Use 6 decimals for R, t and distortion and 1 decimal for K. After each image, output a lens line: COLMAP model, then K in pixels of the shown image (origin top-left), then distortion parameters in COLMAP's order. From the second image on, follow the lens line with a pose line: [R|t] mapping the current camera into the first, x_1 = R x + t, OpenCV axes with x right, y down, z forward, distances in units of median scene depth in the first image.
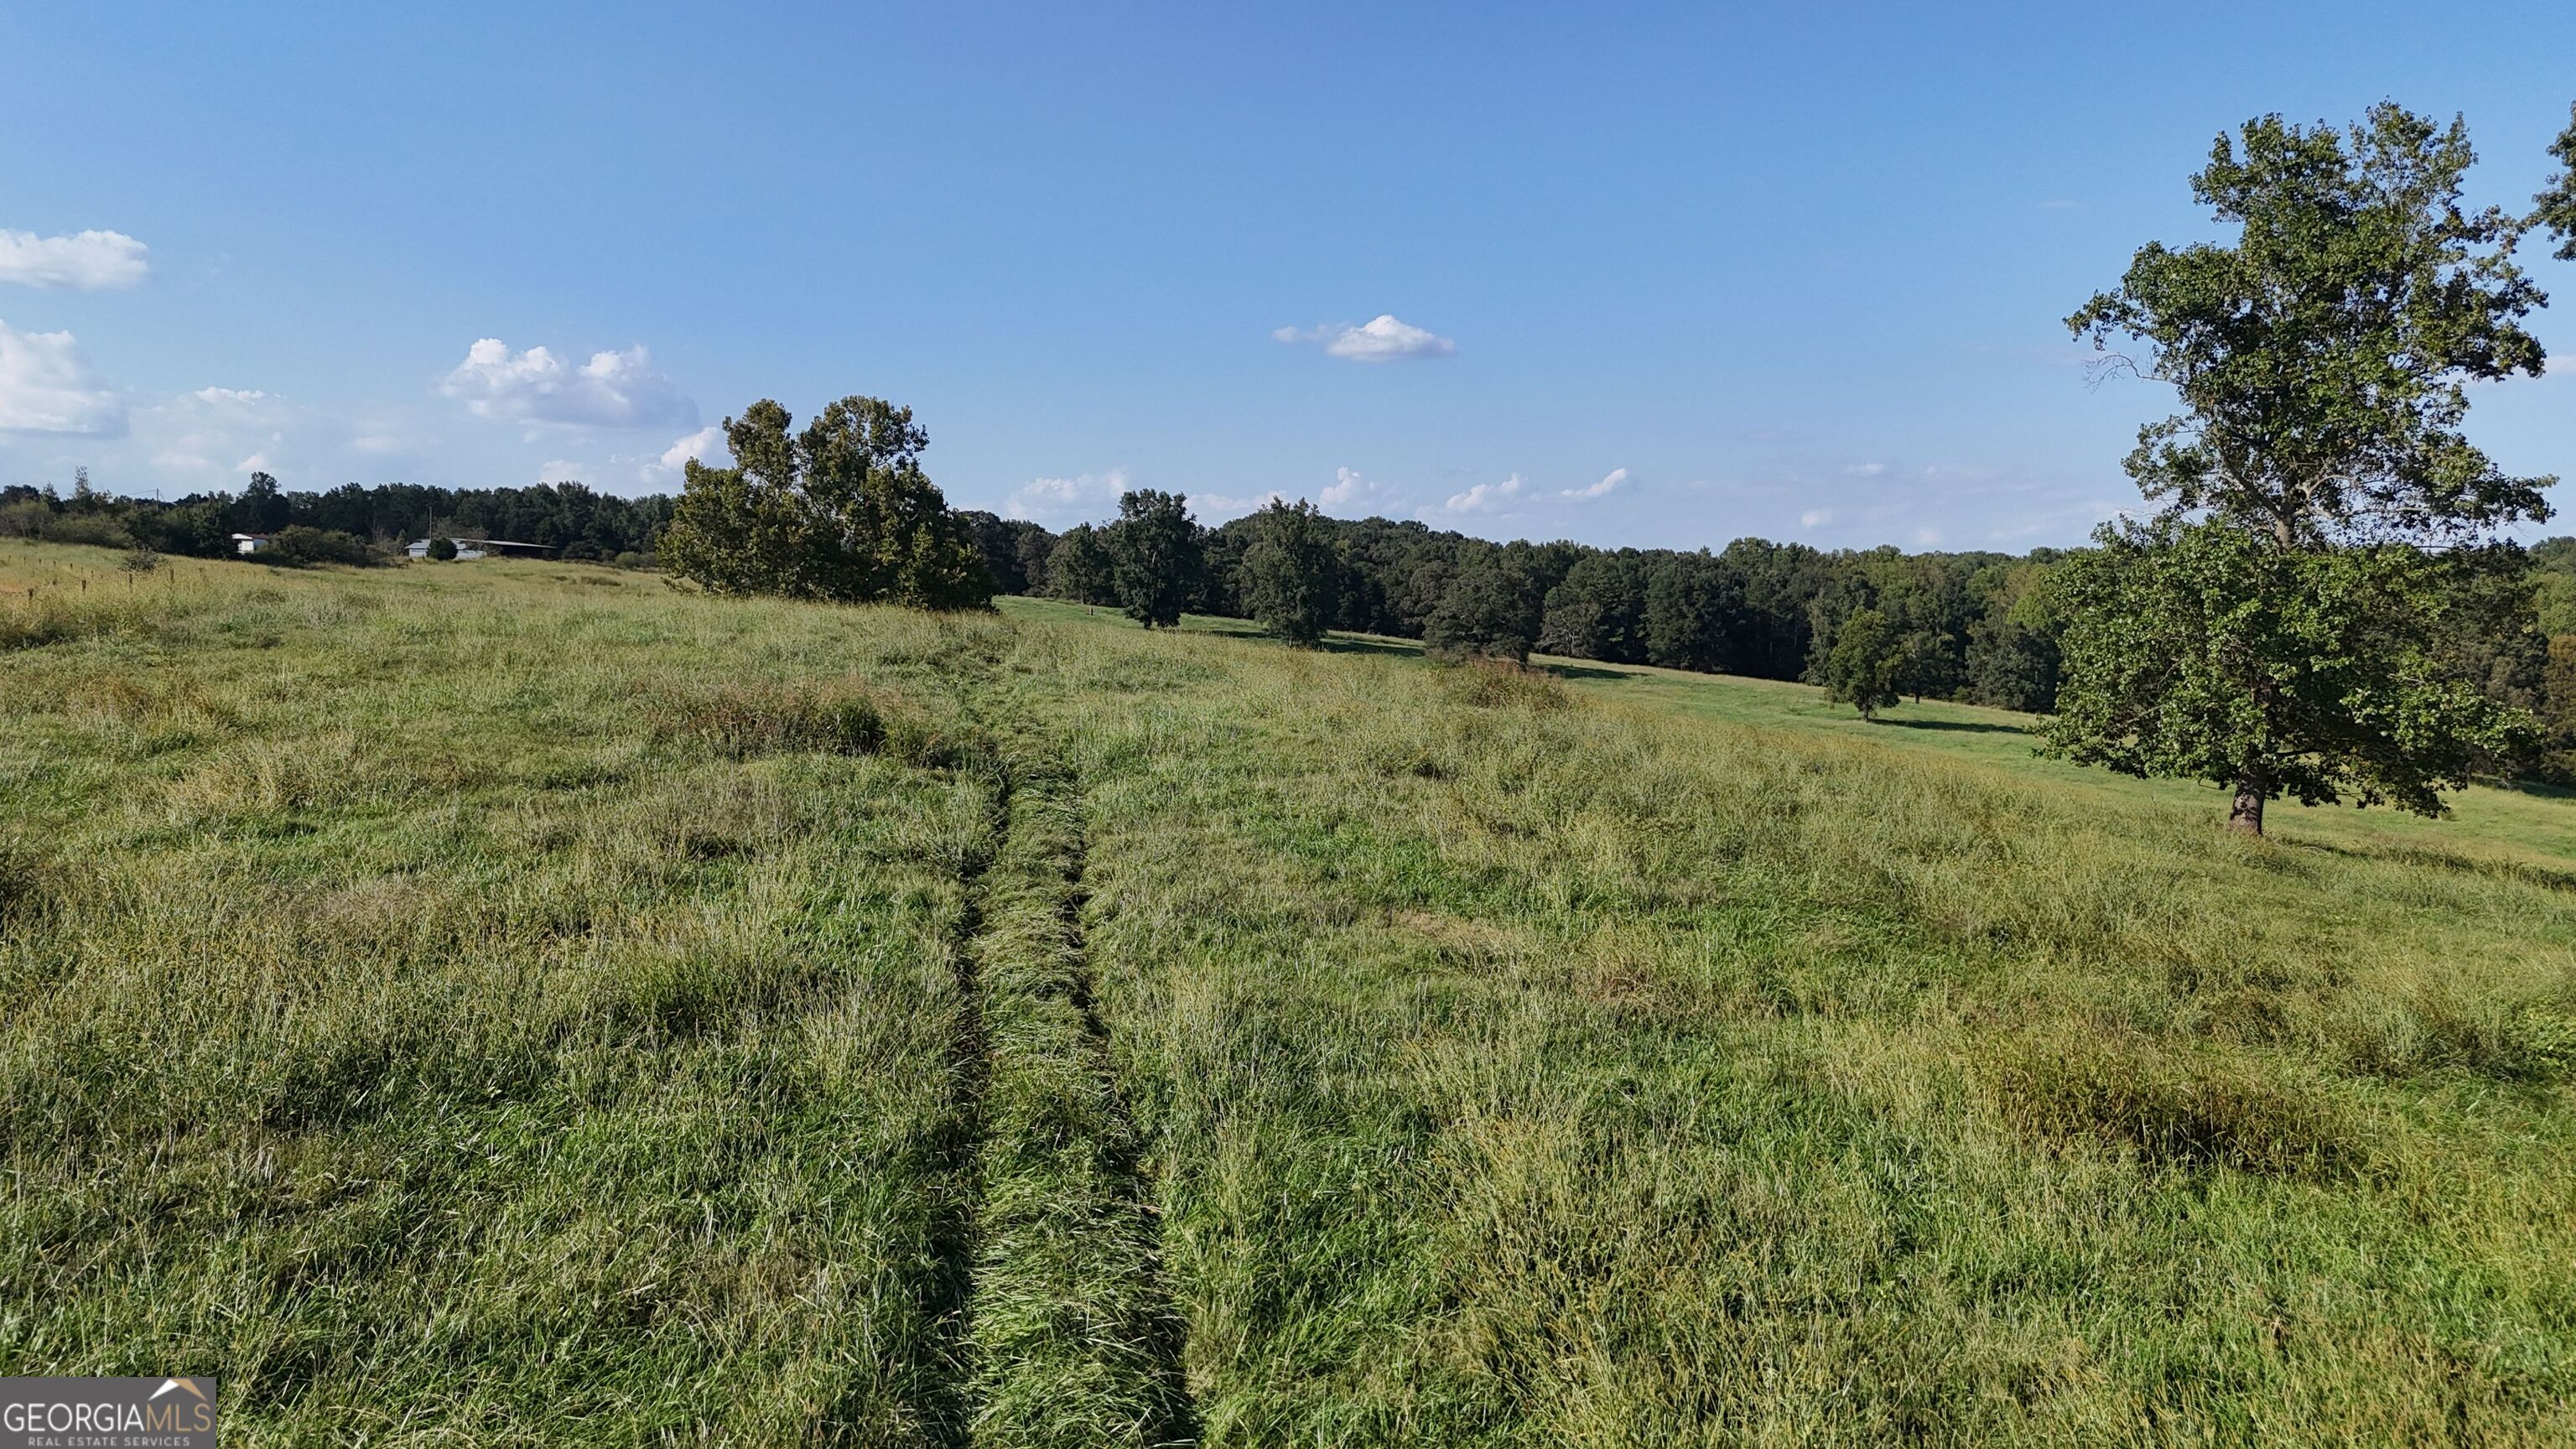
lens RADIAL K [[1902.2, 0, 1292.0], [0, 1902.2, 721.4], [0, 0, 1]] dist [0.081052, -0.073637]
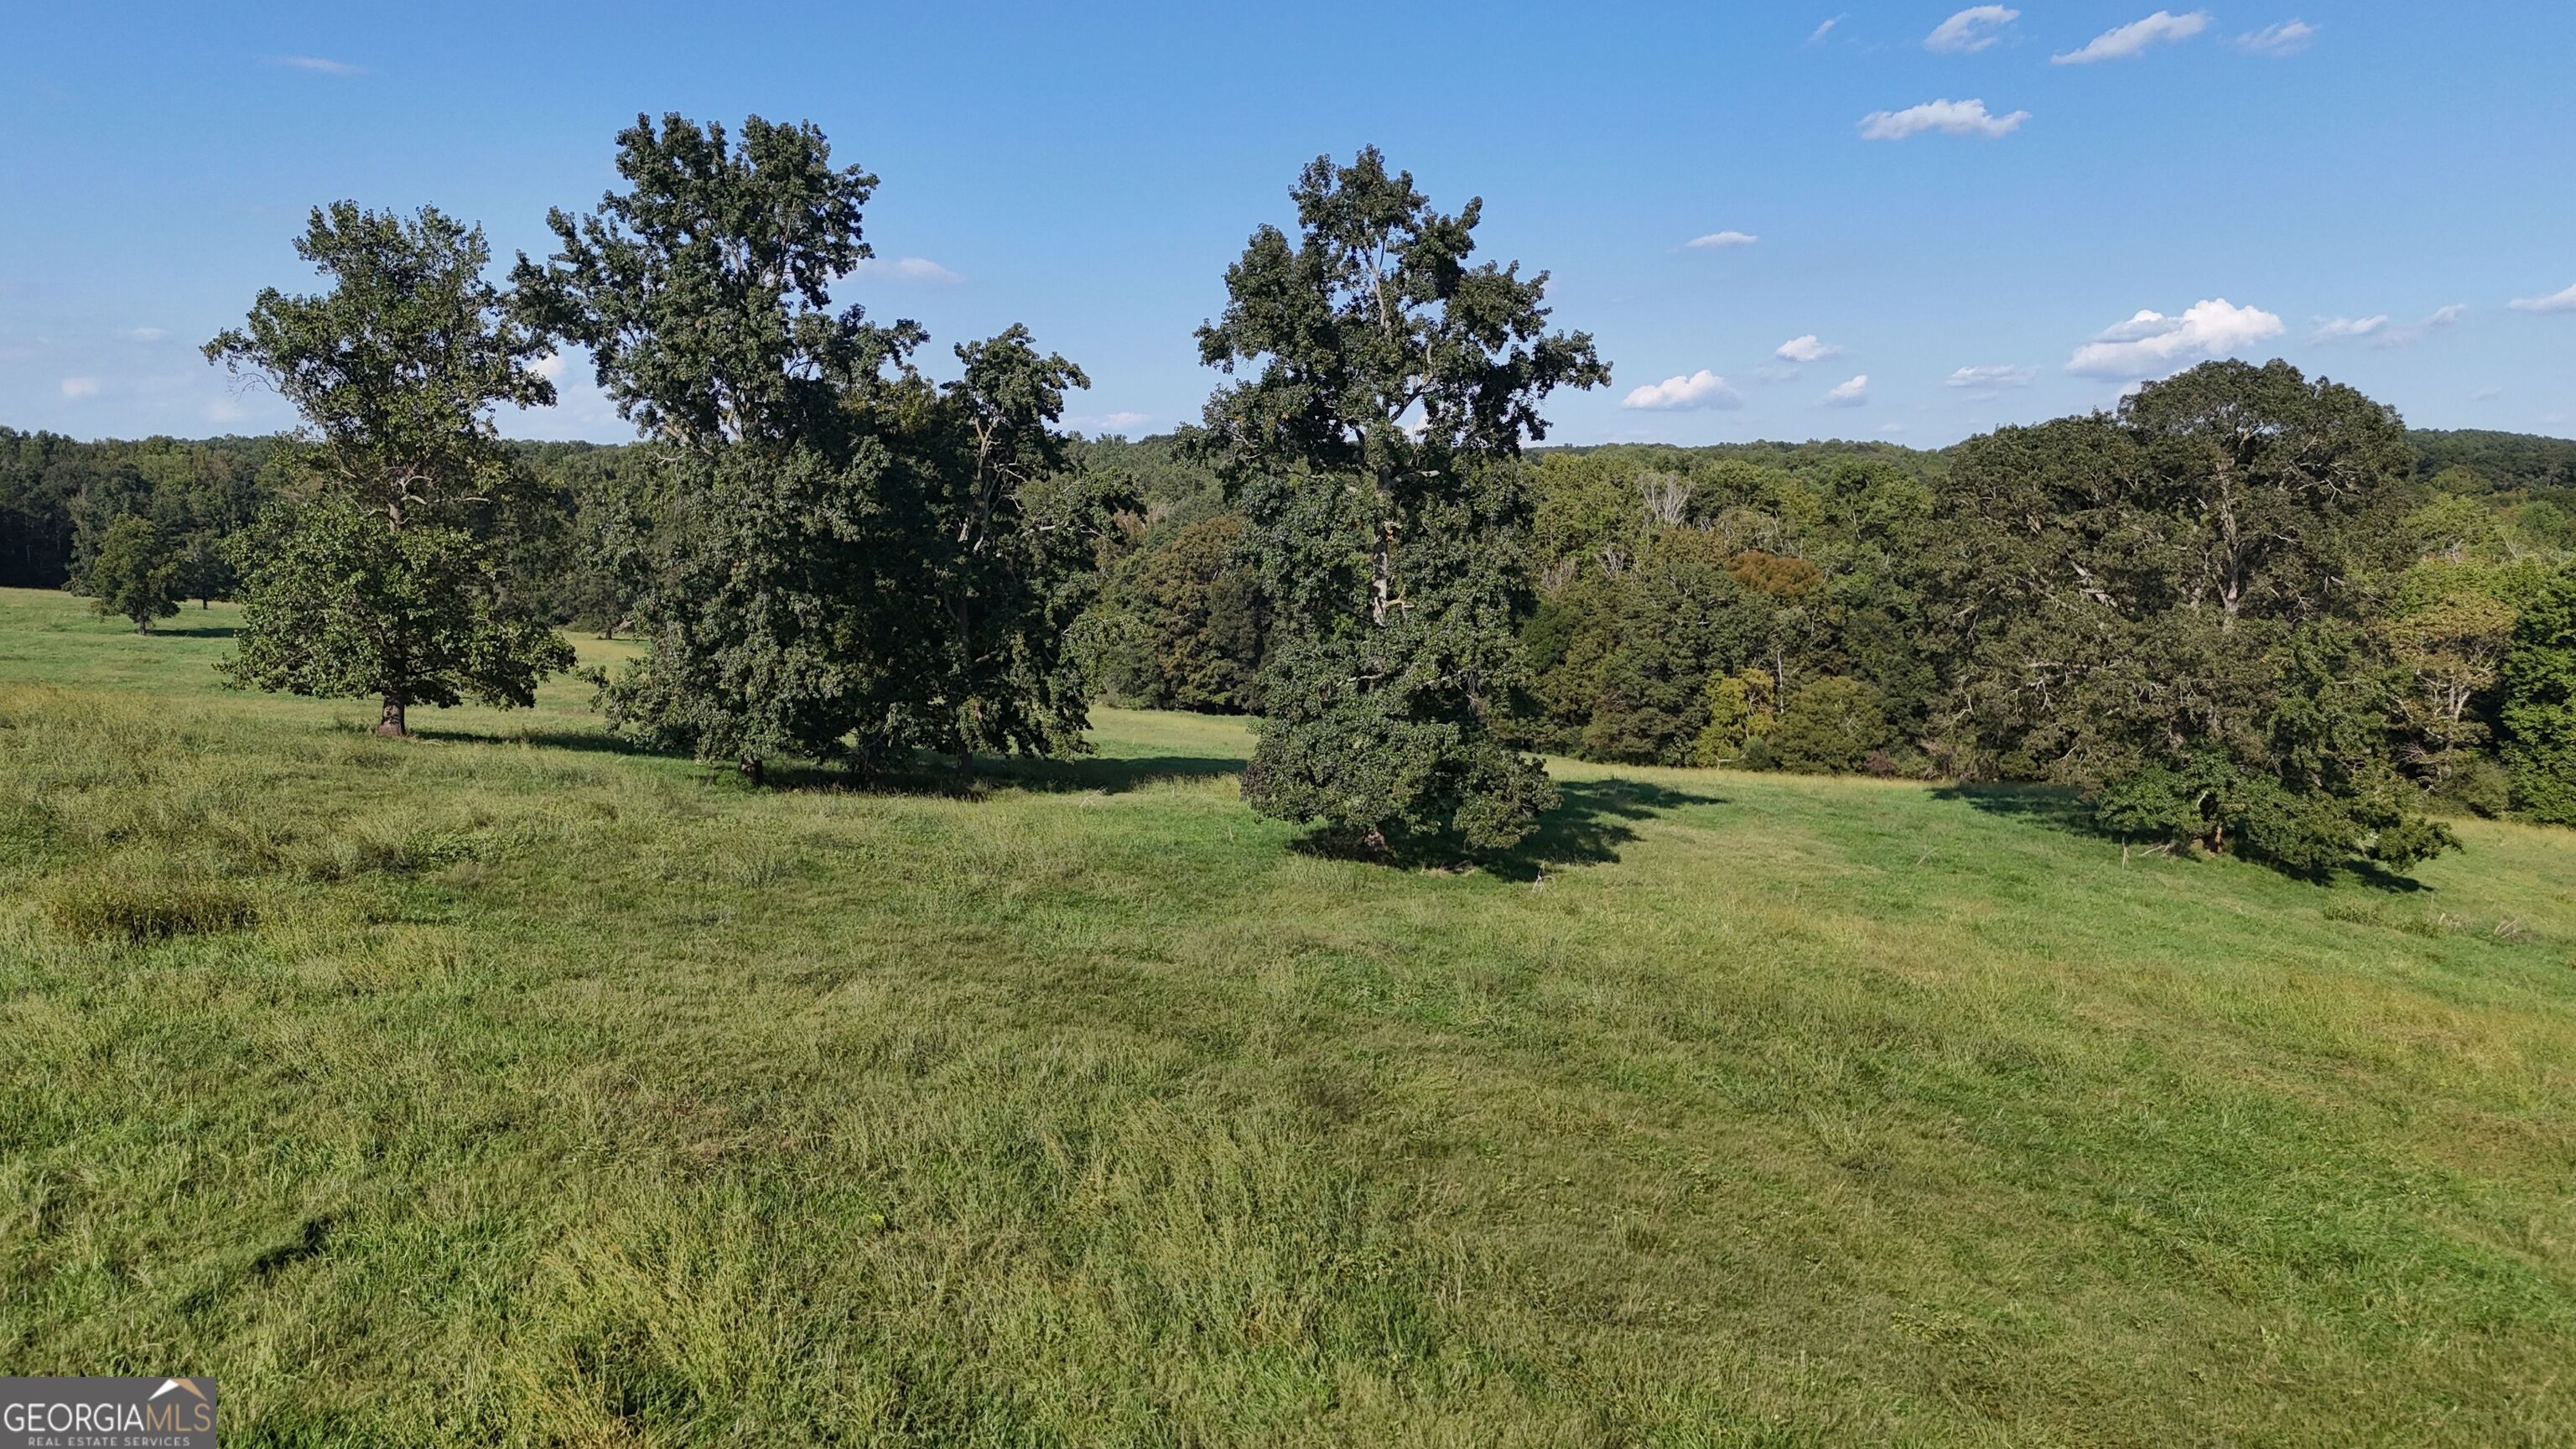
lens RADIAL K [[1902.2, 0, 1282.5], [0, 1902.2, 742.0], [0, 0, 1]] dist [0.081052, -0.073637]
pose [[0.688169, -0.109141, 0.717295, -0.048084], [0.056702, 0.993688, 0.096797, -0.030082], [-0.723332, -0.025941, 0.690013, -0.364764]]
